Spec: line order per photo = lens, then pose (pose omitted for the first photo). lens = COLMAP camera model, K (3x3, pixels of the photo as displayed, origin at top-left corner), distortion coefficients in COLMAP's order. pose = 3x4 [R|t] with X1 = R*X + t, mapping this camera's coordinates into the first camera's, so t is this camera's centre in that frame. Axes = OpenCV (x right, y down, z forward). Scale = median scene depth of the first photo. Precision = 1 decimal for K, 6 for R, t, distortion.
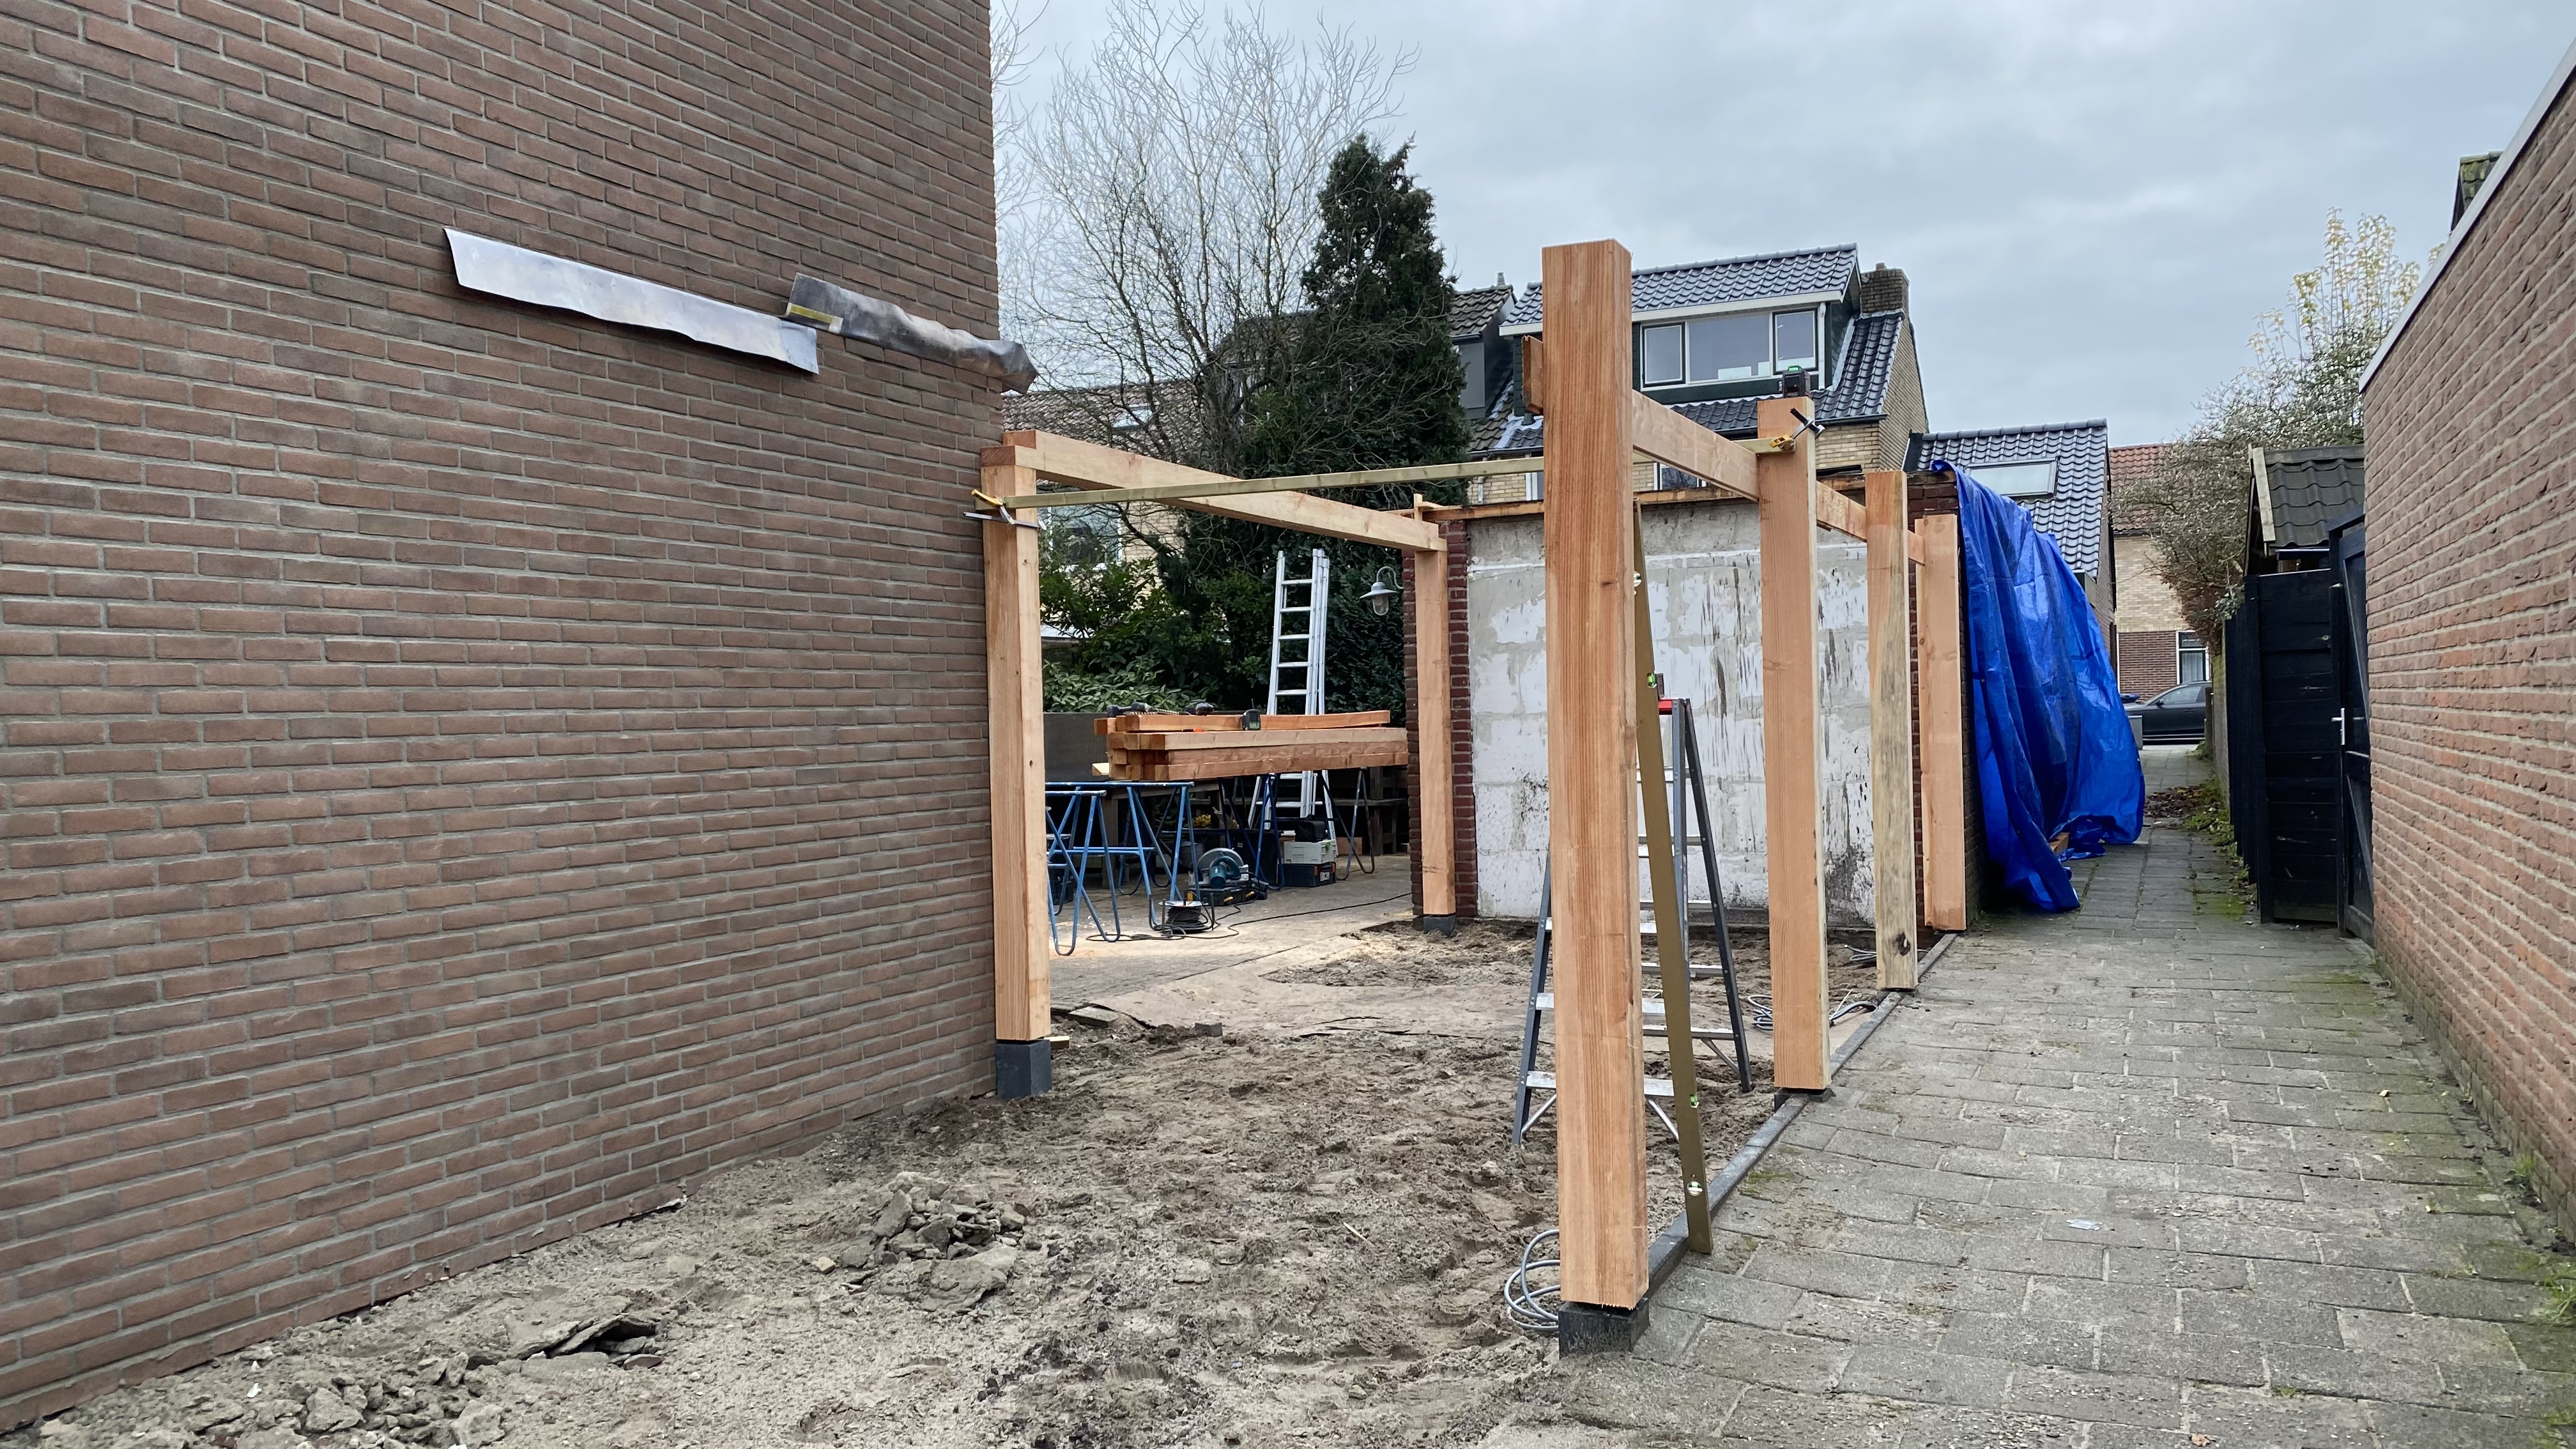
lens RADIAL K [[1923.0, 0, 1260.7], [0, 1923.0, 751.2], [0, 0, 1]] dist [0.114468, -0.241898]
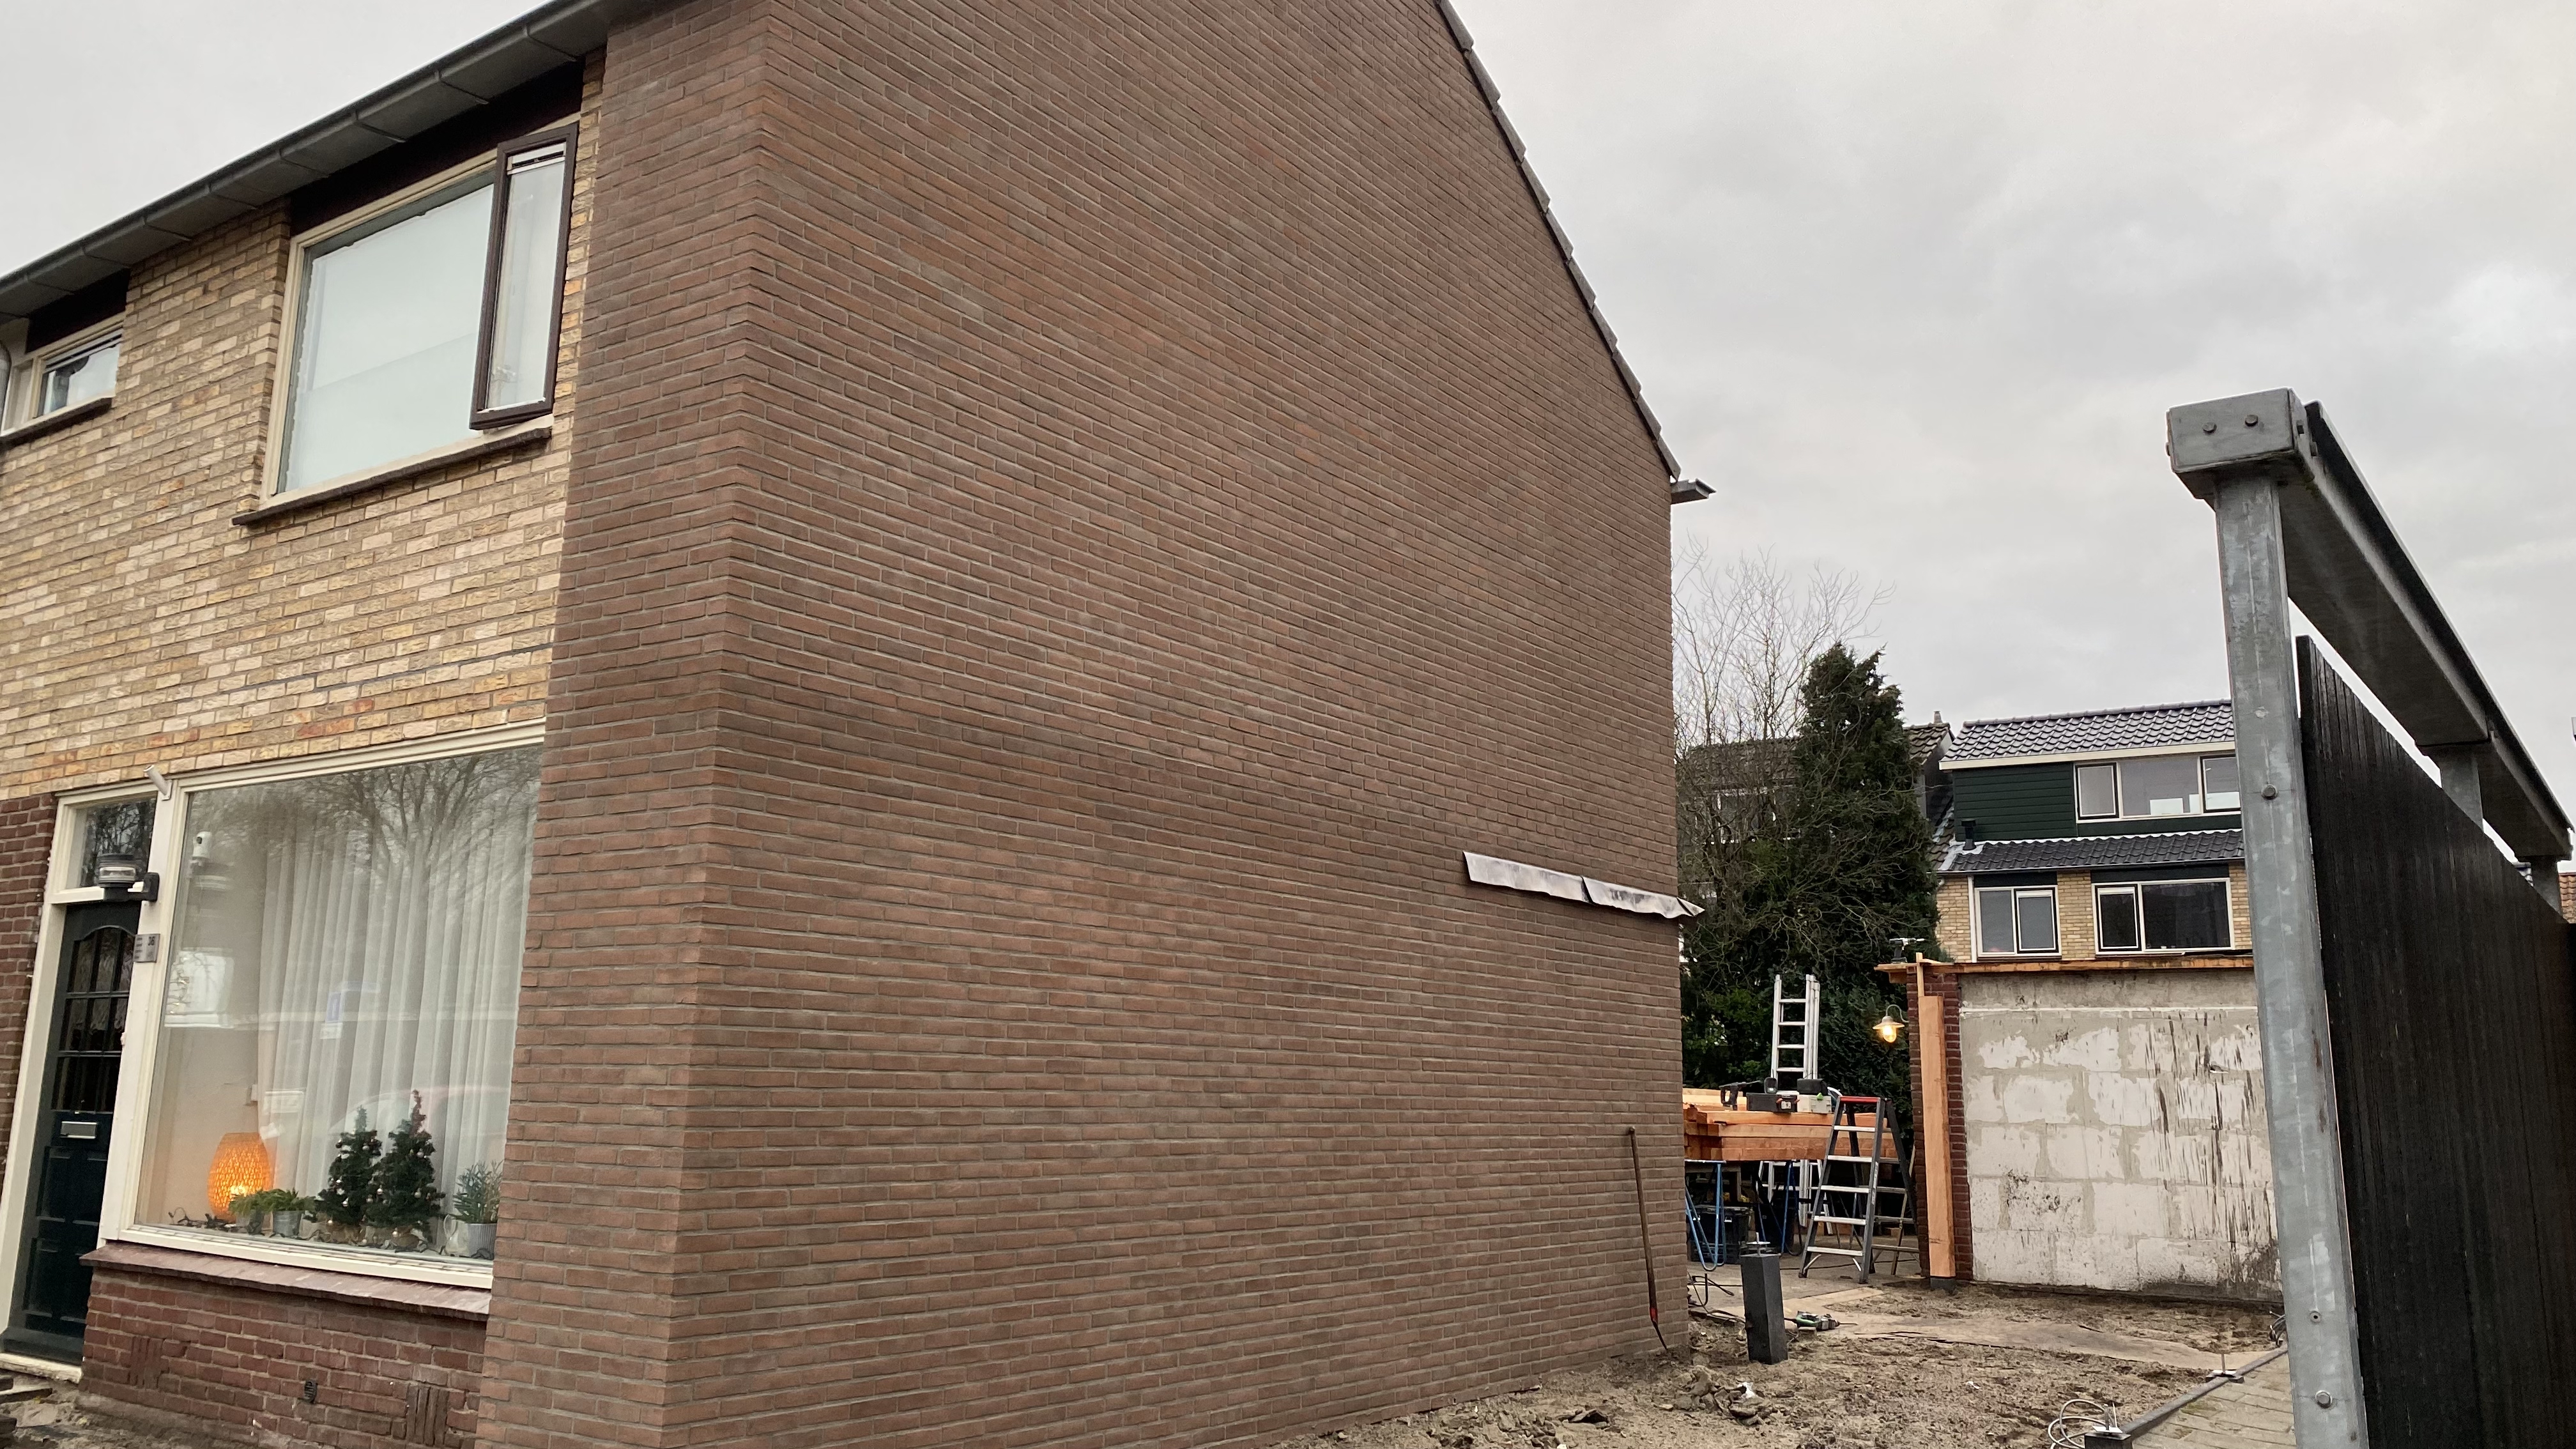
lens RADIAL K [[1979.2, 0, 1272.3], [0, 1979.2, 710.4], [0, 0, 1]] dist [0.026503, -0.000079]
pose [[0.982476, 0.012133, -0.185996, -0.094939], [-0.050354, 0.978053, -0.202182, 0.004330], [0.179461, 0.208004, 0.961524, -0.403906]]
